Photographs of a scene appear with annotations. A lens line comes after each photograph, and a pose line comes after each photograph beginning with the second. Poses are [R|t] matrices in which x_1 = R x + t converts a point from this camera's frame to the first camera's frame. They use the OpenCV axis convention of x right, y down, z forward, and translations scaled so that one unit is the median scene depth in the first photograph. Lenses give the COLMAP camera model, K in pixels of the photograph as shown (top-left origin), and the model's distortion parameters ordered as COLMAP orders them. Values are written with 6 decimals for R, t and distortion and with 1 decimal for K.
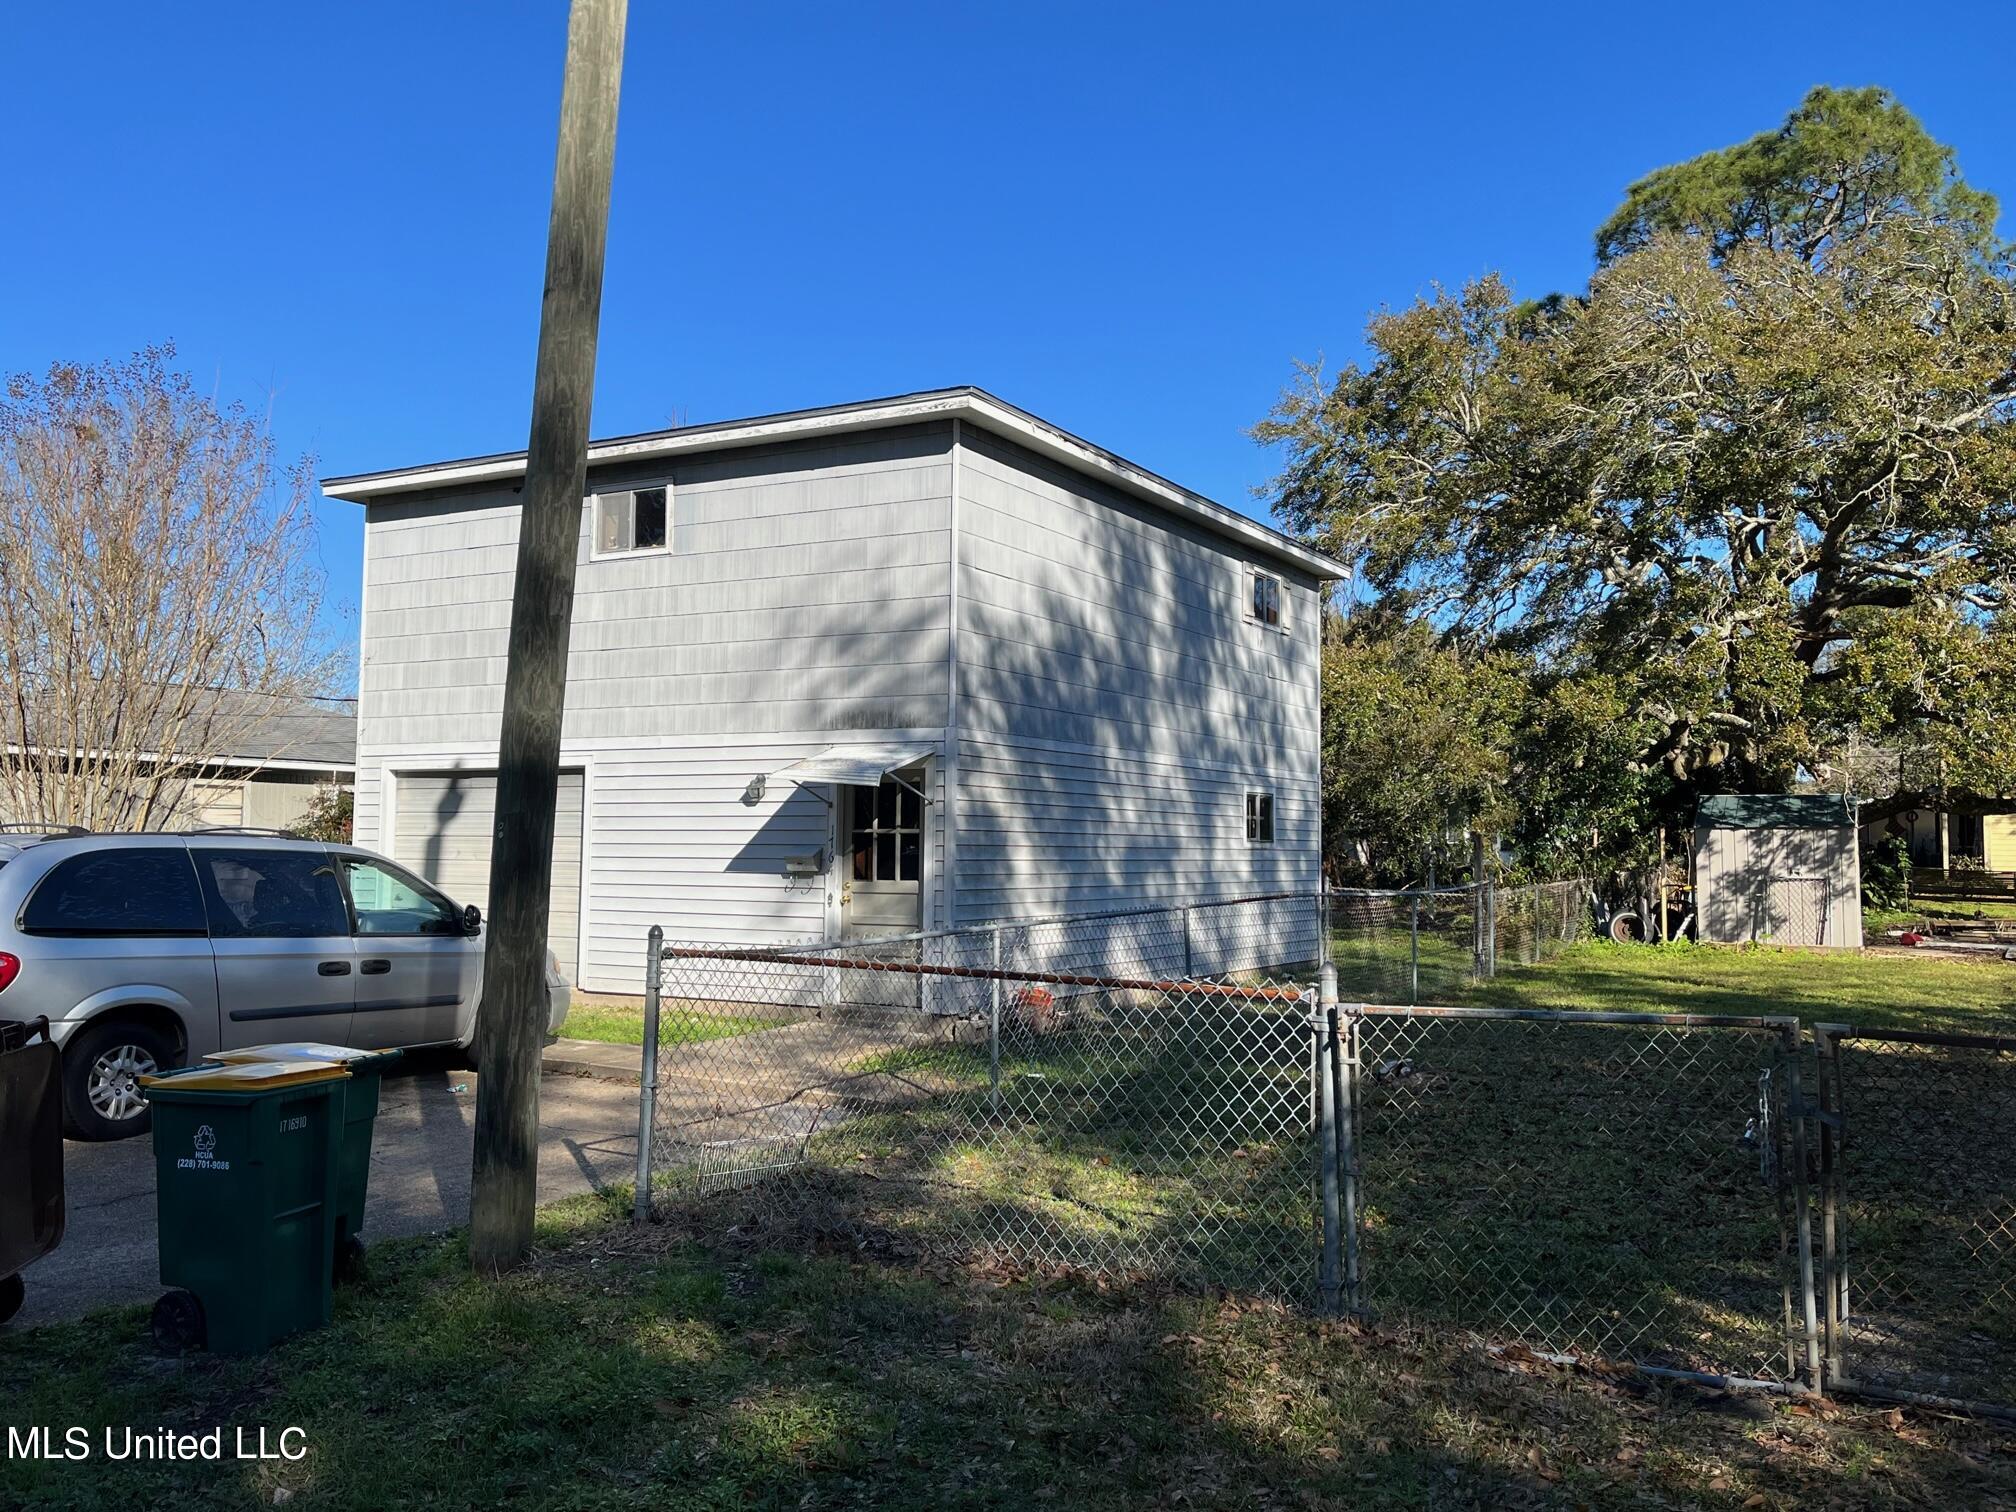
lens RADIAL K [[1676.6, 0, 1011.7], [0, 1676.6, 754.9], [0, 0, 1]] dist [0.076192, -0.014461]
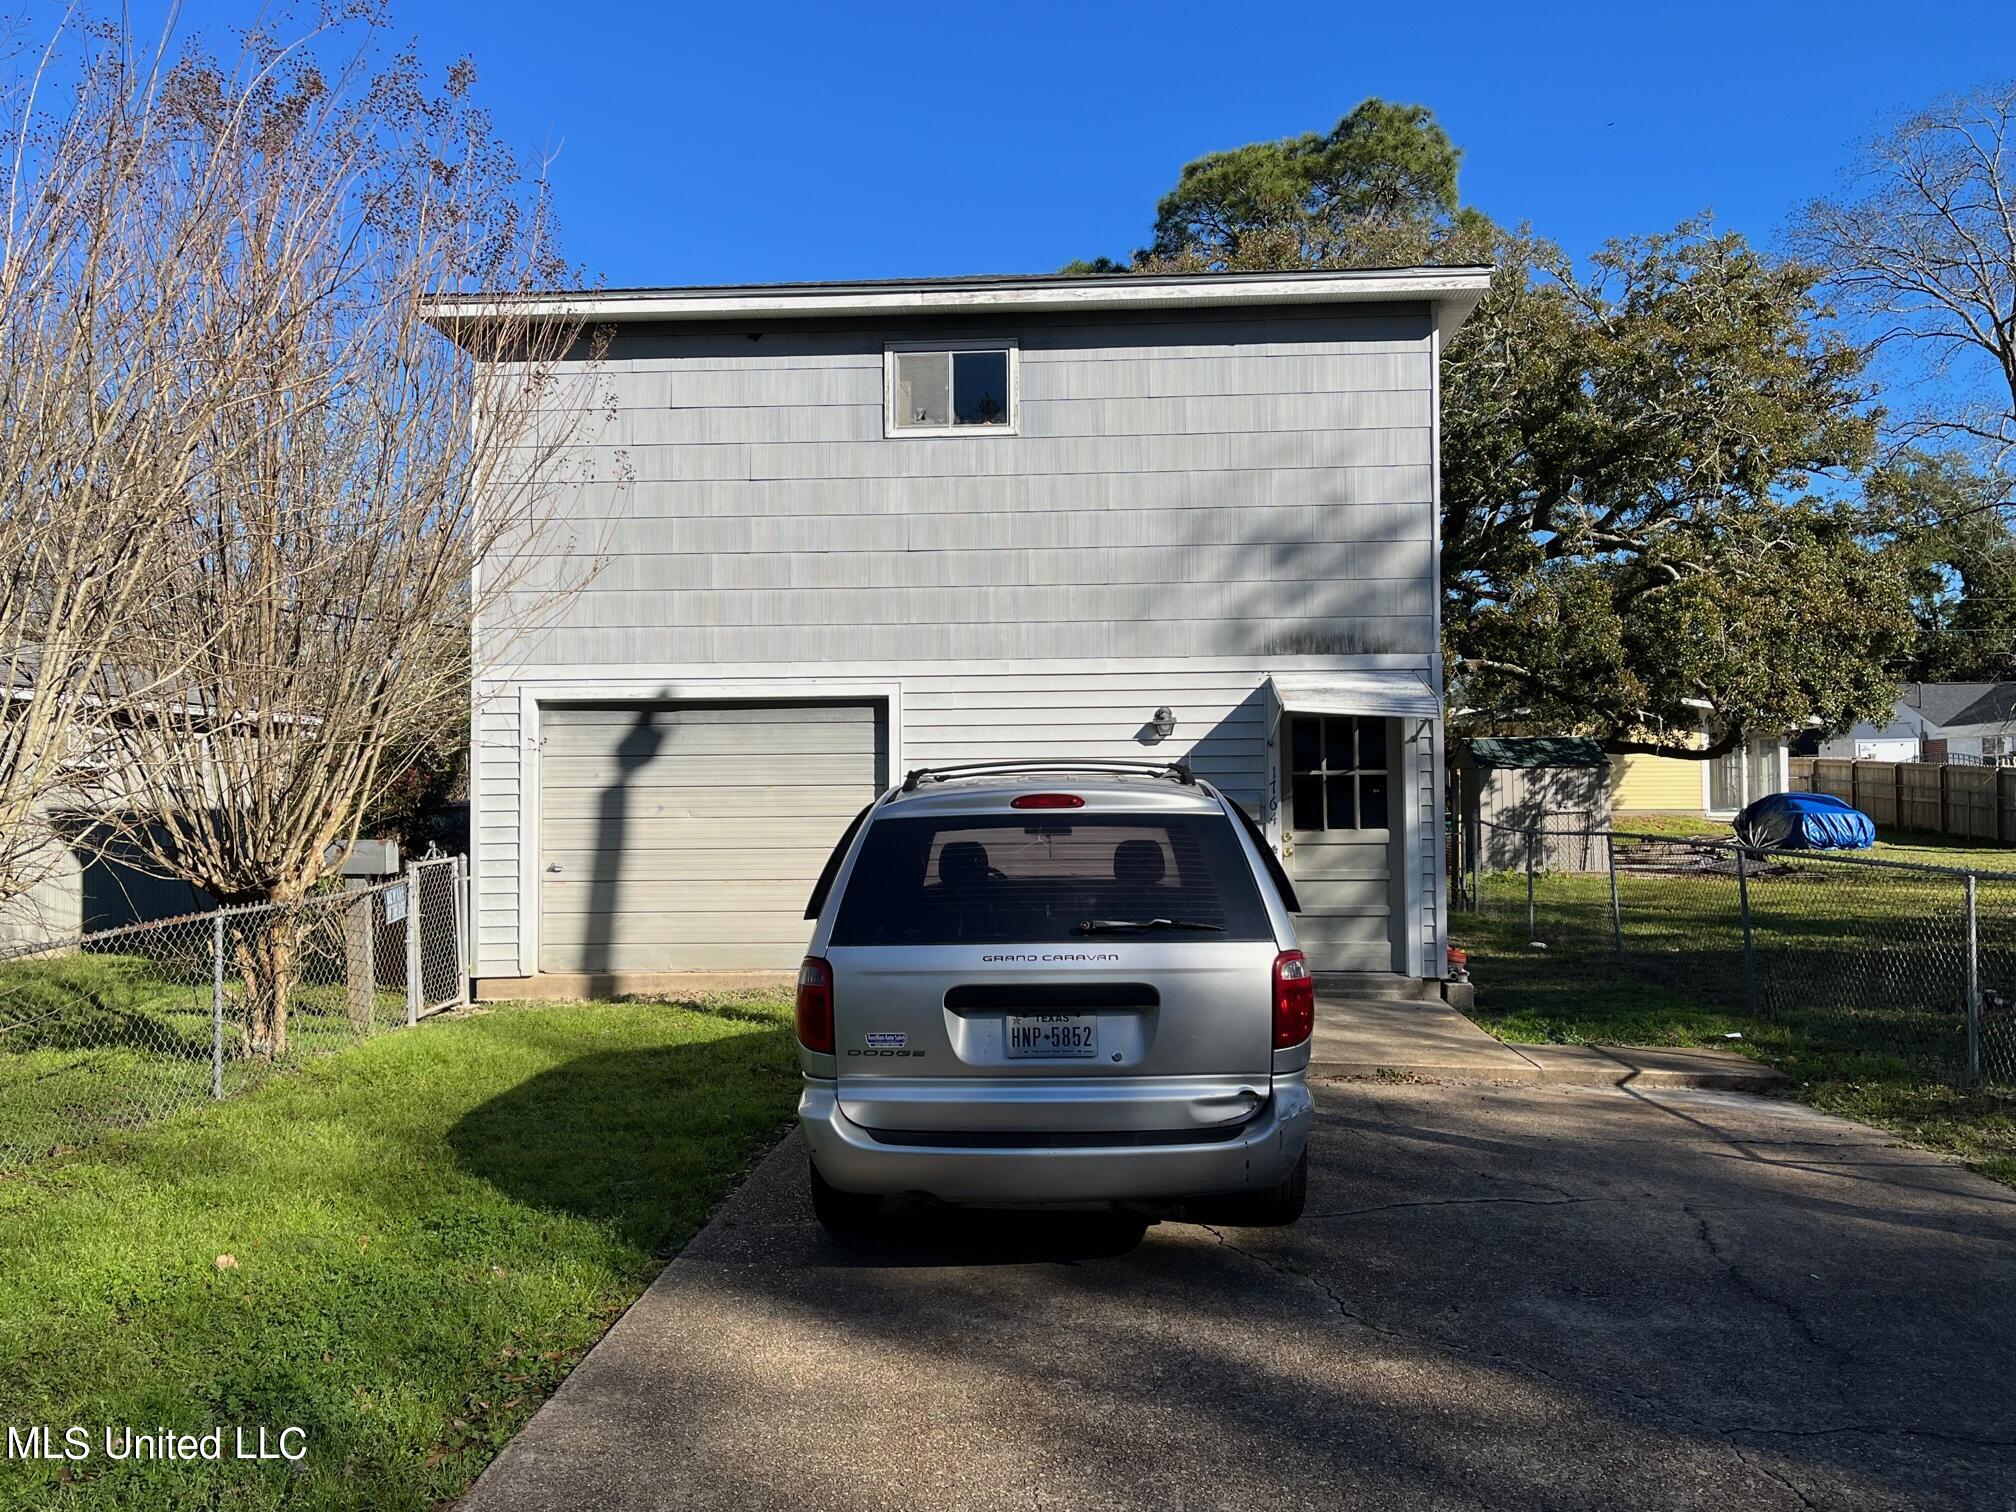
lens RADIAL K [[1676.6, 0, 1007.4], [0, 1676.6, 760.3], [0, 0, 1]] dist [0.076192, -0.014461]
pose [[0.902900, -0.006598, 0.429801, -0.554603], [-0.007340, 0.999500, 0.030762, 0.012429], [-0.429789, -0.030930, 0.902400, 0.266056]]
